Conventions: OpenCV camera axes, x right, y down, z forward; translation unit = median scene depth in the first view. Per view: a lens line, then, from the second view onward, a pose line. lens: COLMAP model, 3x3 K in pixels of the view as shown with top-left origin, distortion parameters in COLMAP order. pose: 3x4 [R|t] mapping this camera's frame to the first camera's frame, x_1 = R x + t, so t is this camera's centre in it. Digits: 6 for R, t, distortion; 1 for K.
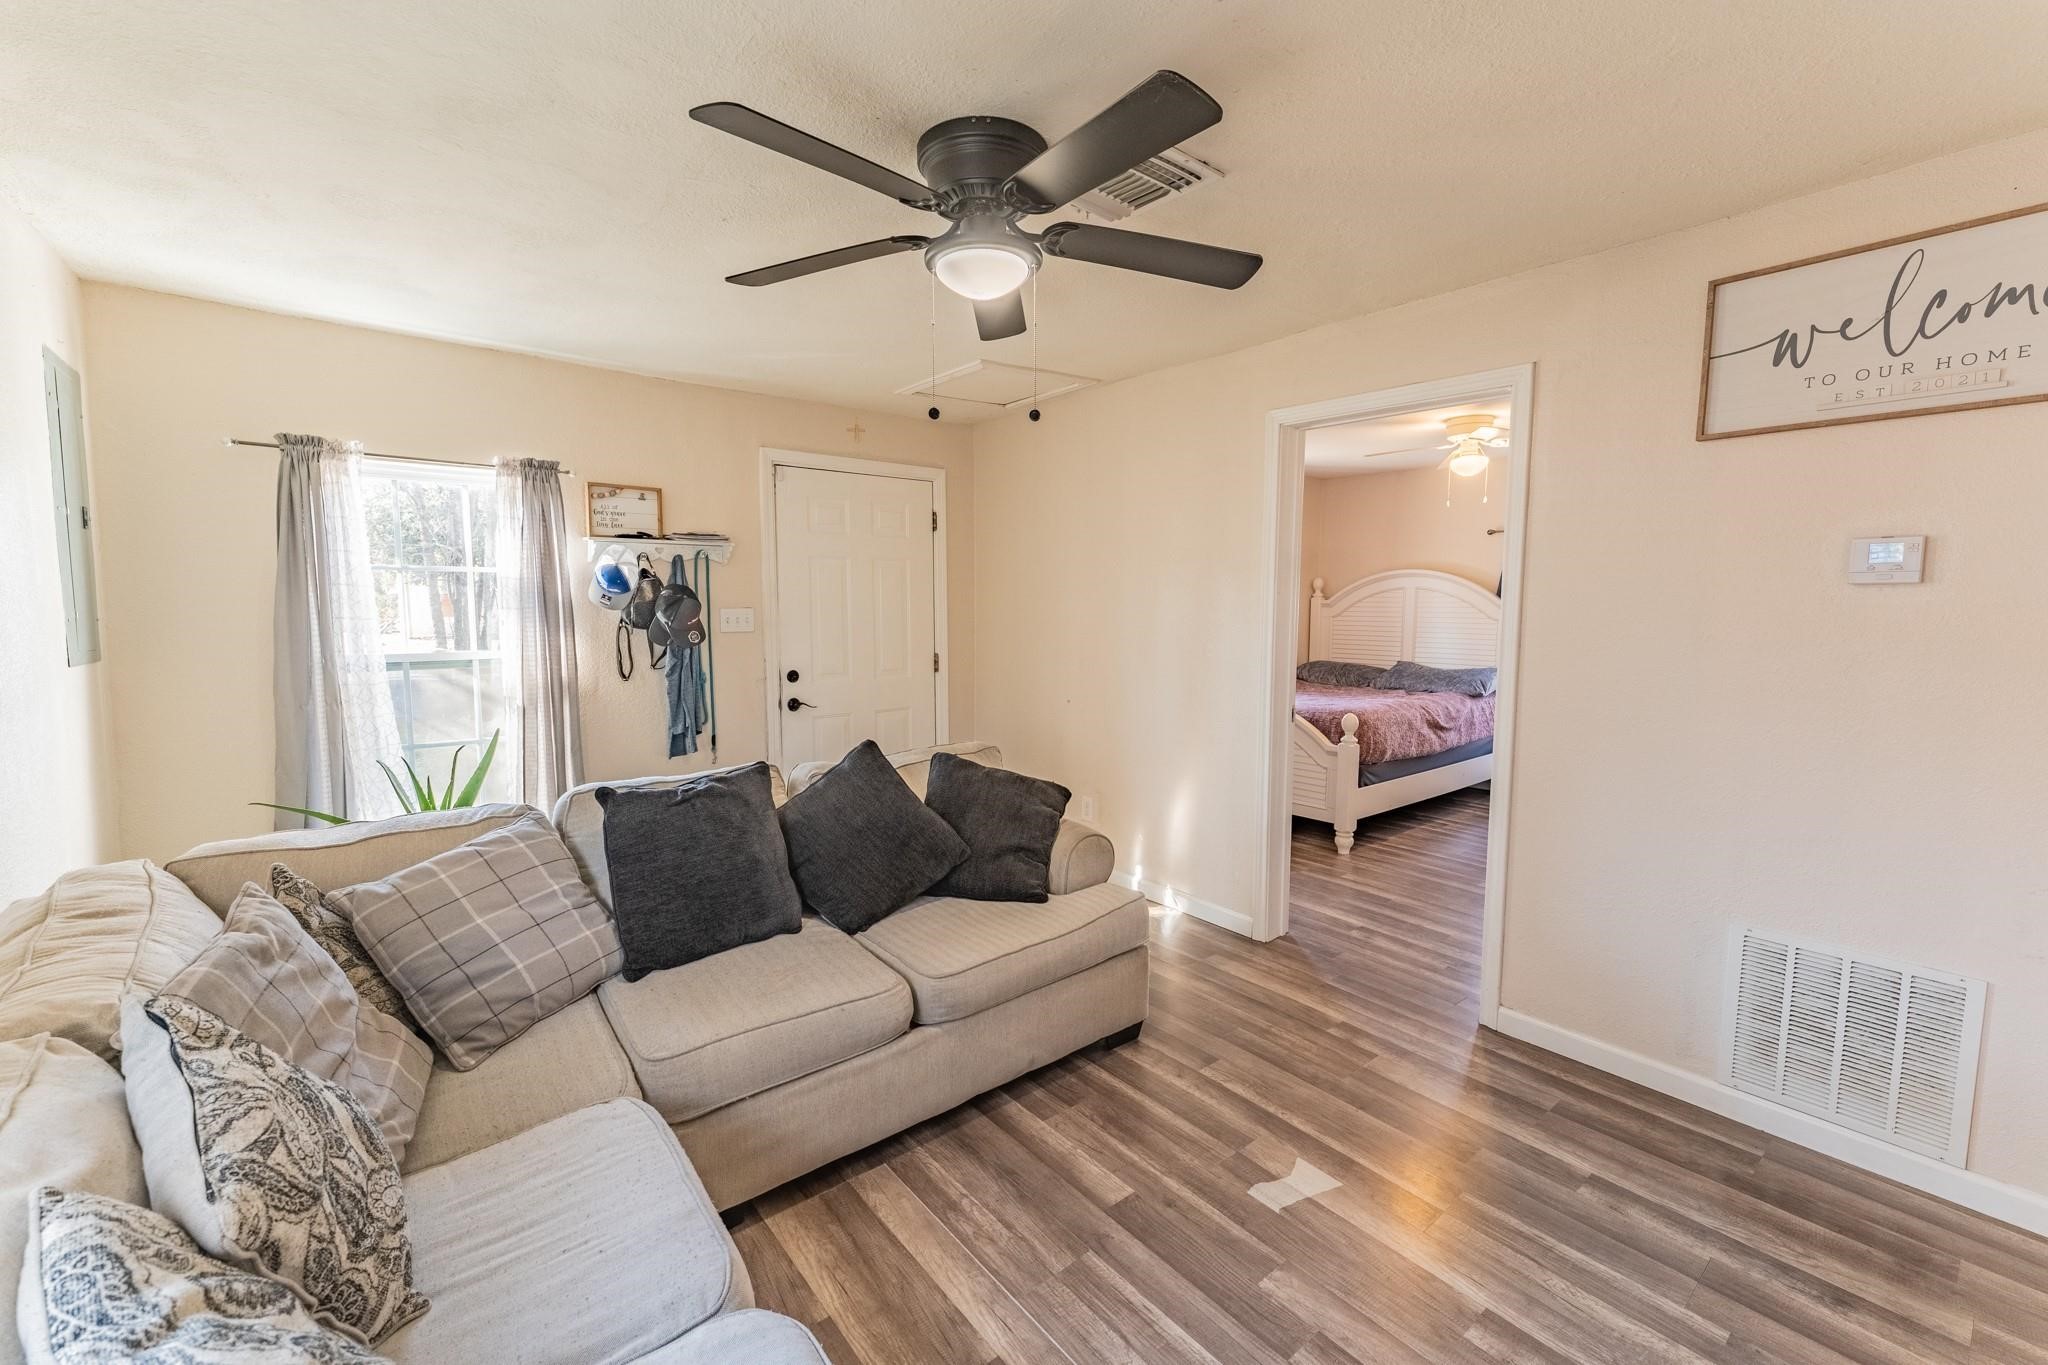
lens RADIAL K [[828.1, 0, 1019.9], [0, 828.1, 680.9], [0, 0, 1]] dist [-0.000155, 0.000212]
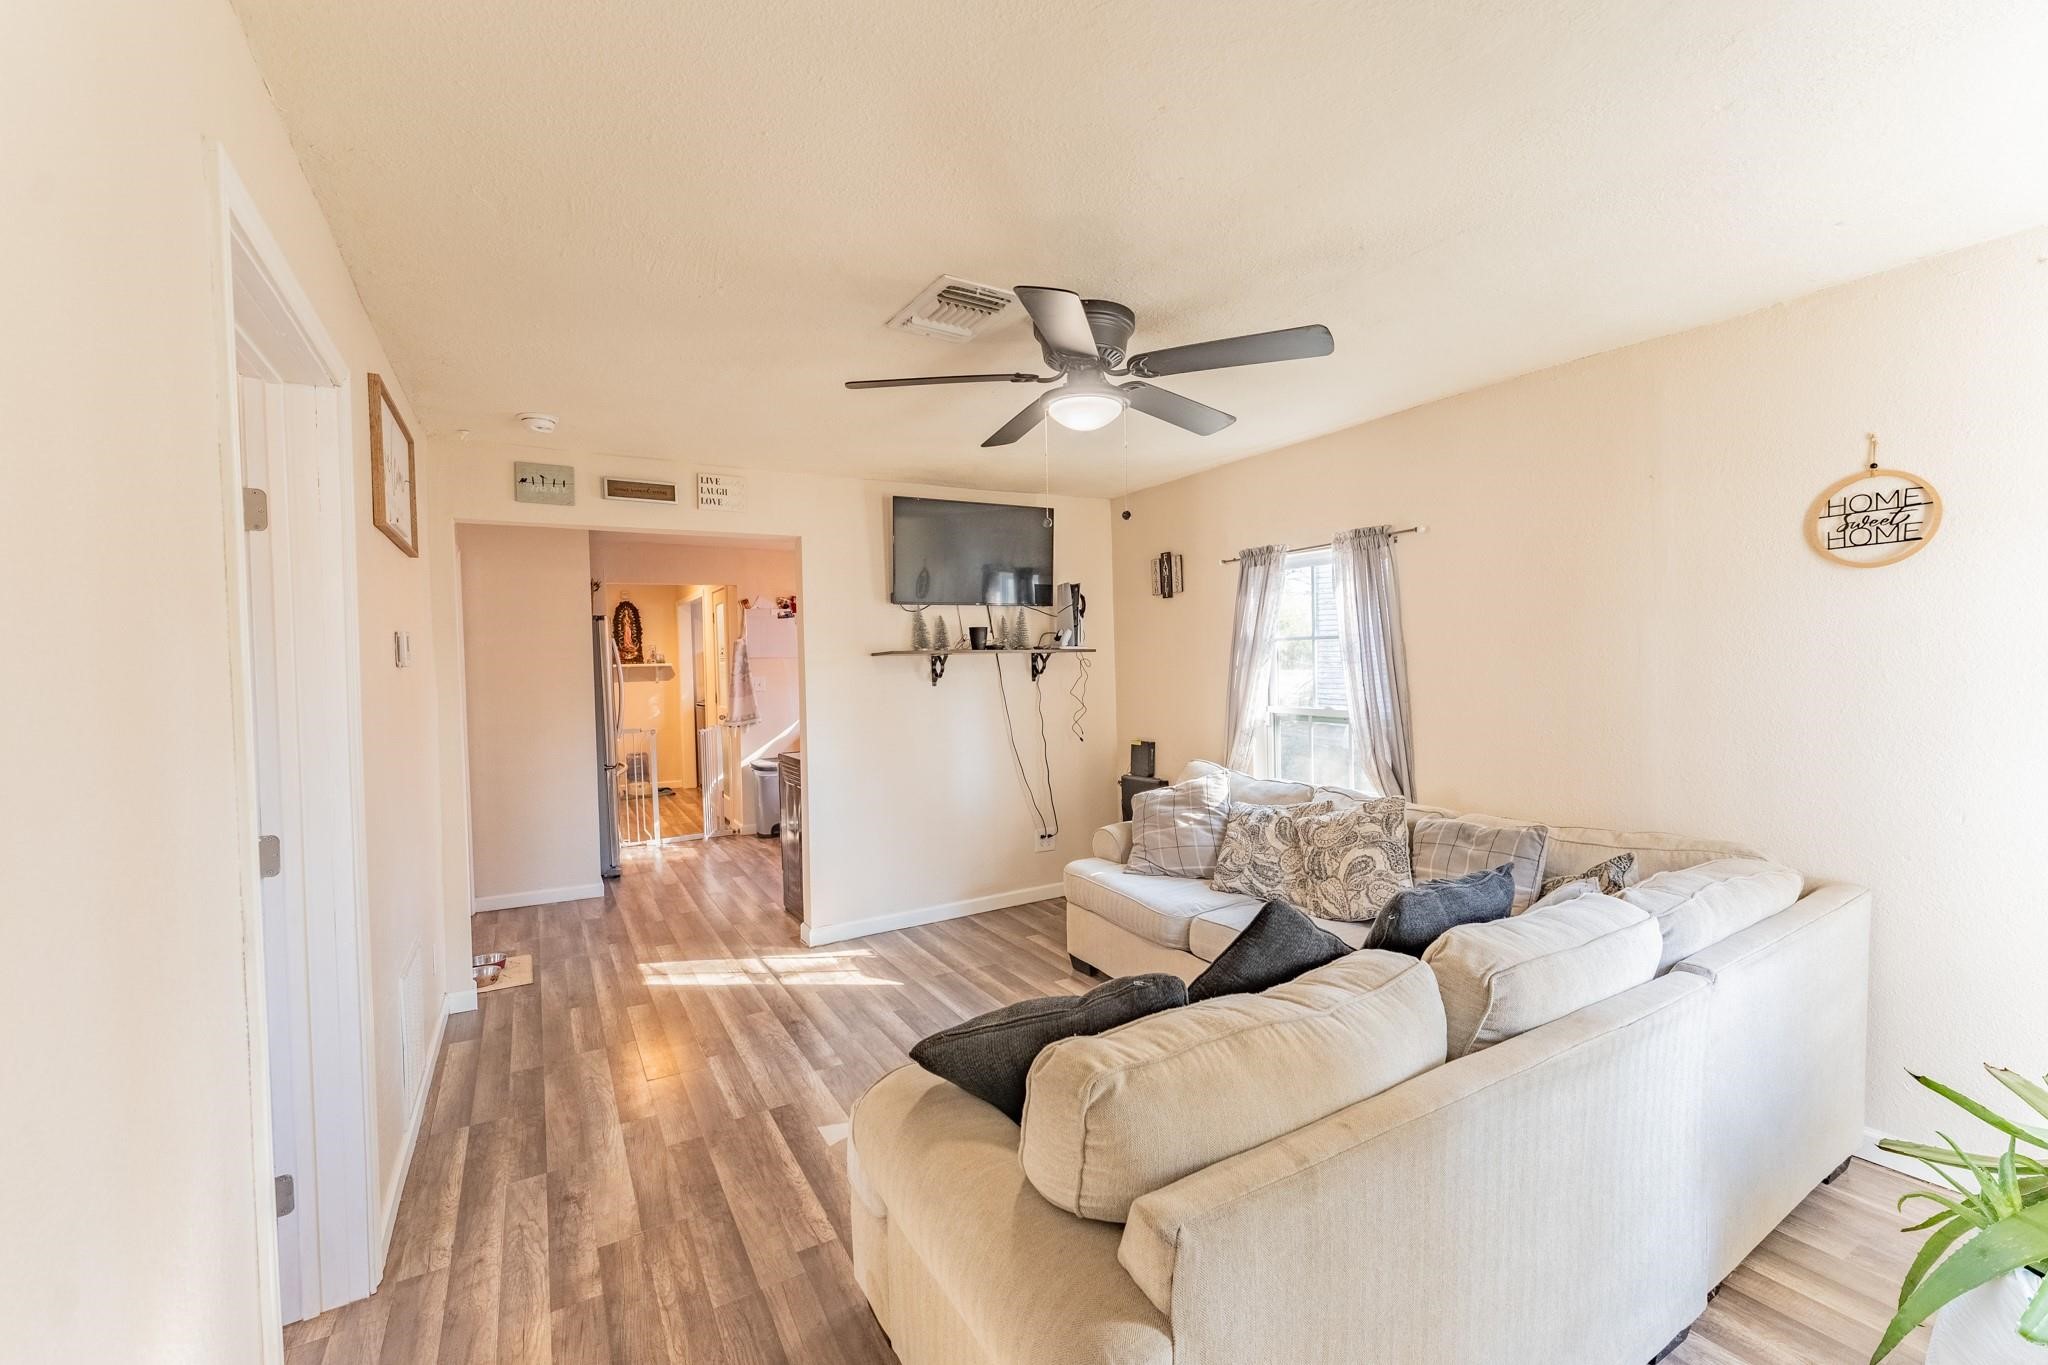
lens RADIAL K [[828.1, 0, 1012.7], [0, 828.1, 680.7], [0, 0, 1]] dist [-0.000155, 0.000212]
pose [[-0.987649, 0.019635, 0.155448, -0.067929], [0.039617, 0.991174, 0.126511, -0.124937], [-0.151592, 0.131106, -0.979710, 1.178010]]
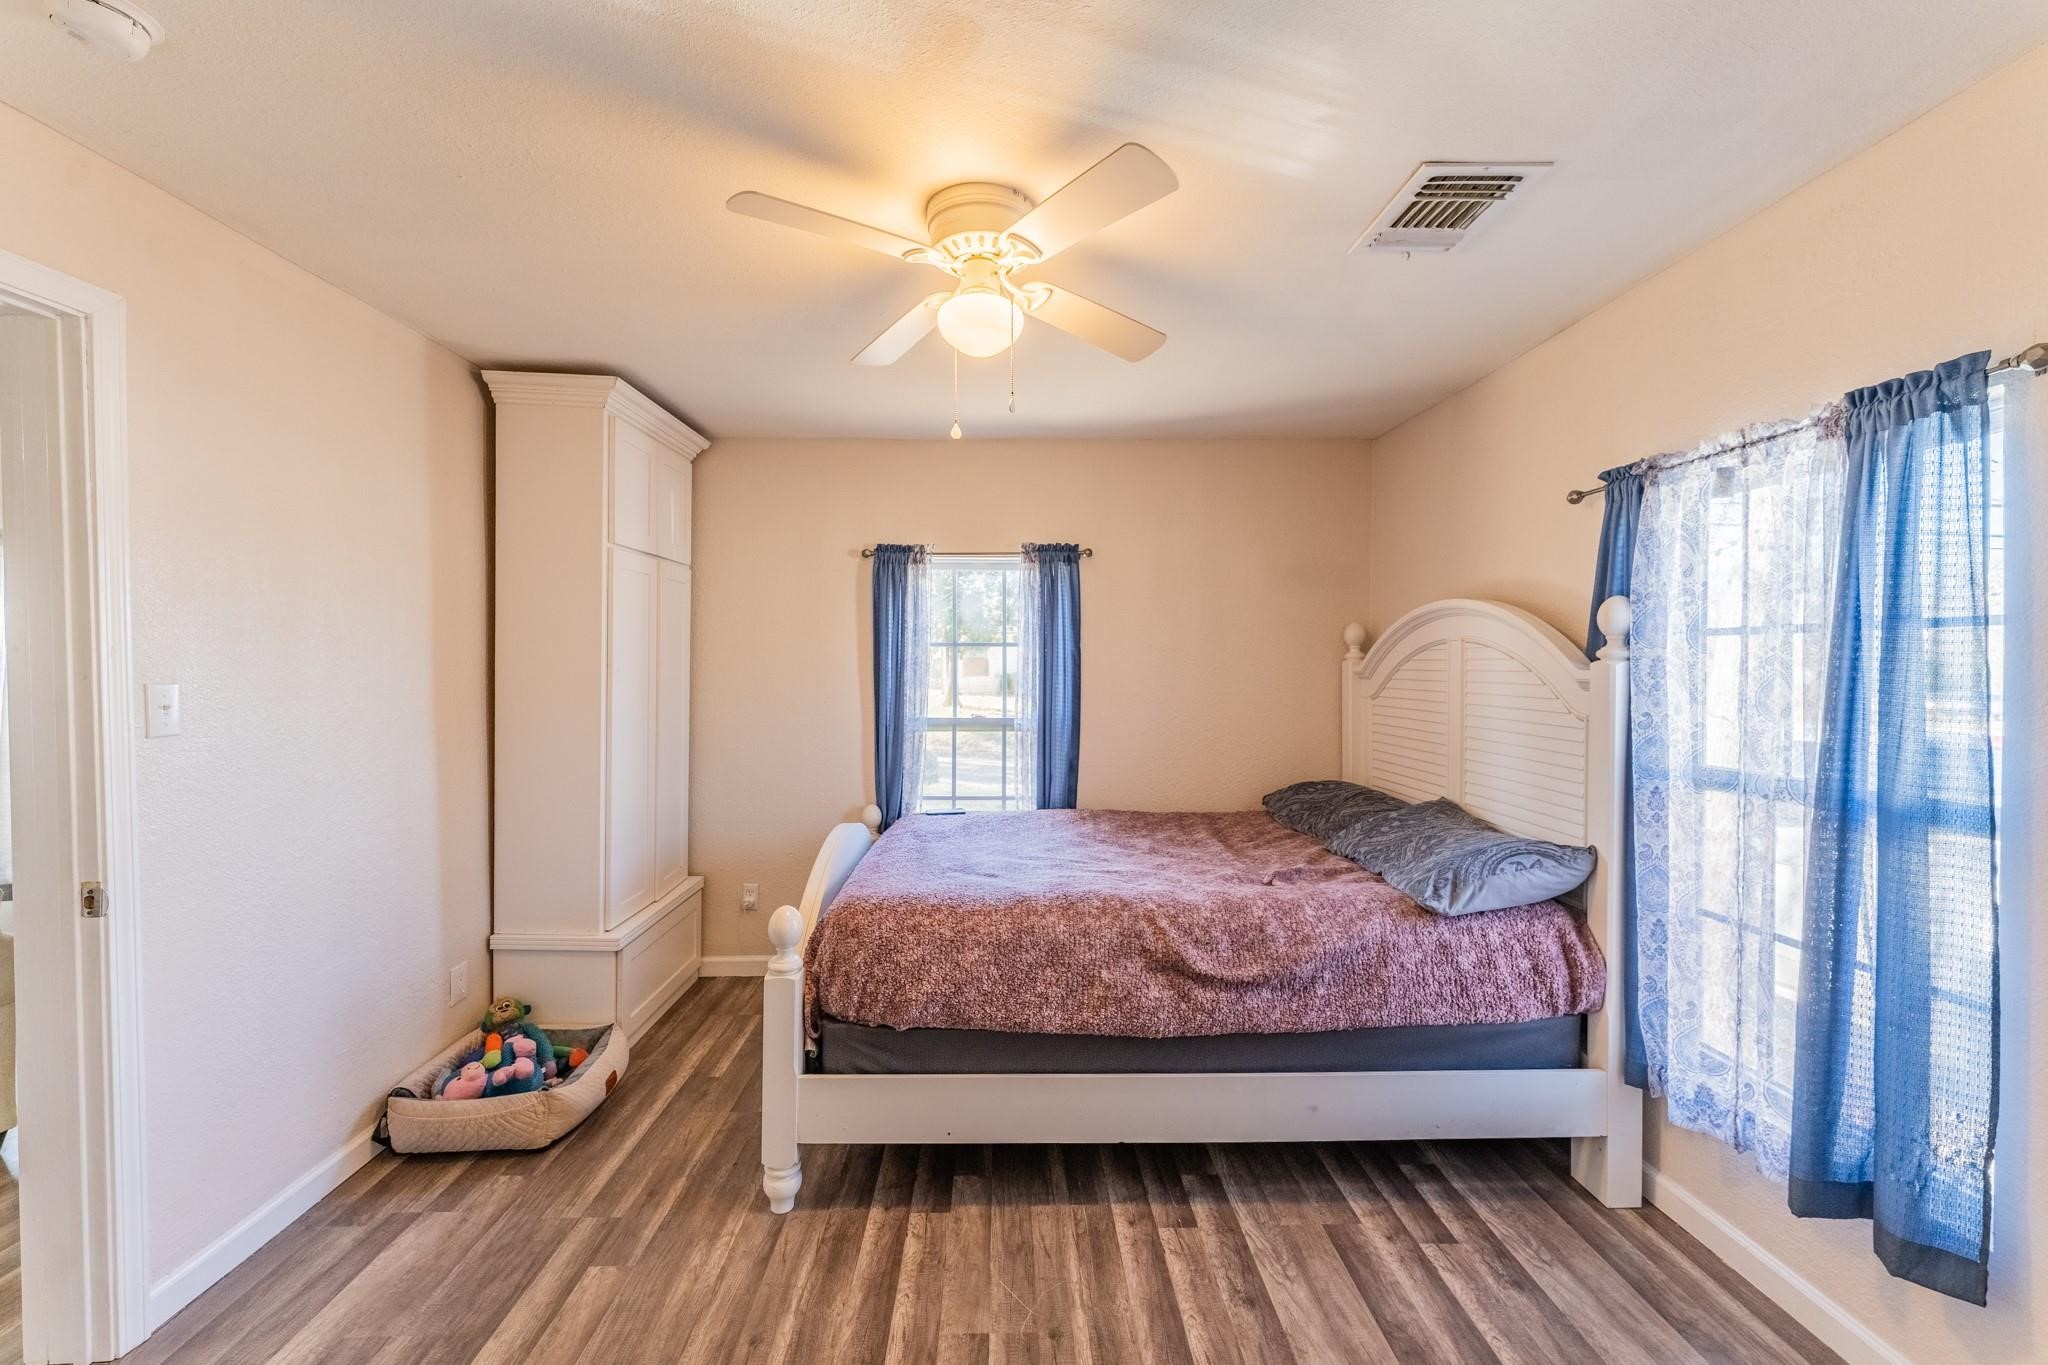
lens RADIAL K [[828.1, 0, 1022.5], [0, 828.1, 675.3], [0, 0, 1]] dist [-0.000155, 0.000212]
pose [[0.795838, 0.011431, -0.605402, 0.994083], [-0.061447, 0.996185, -0.061967, -0.088183], [0.602384, 0.086516, 0.793504, 0.883287]]
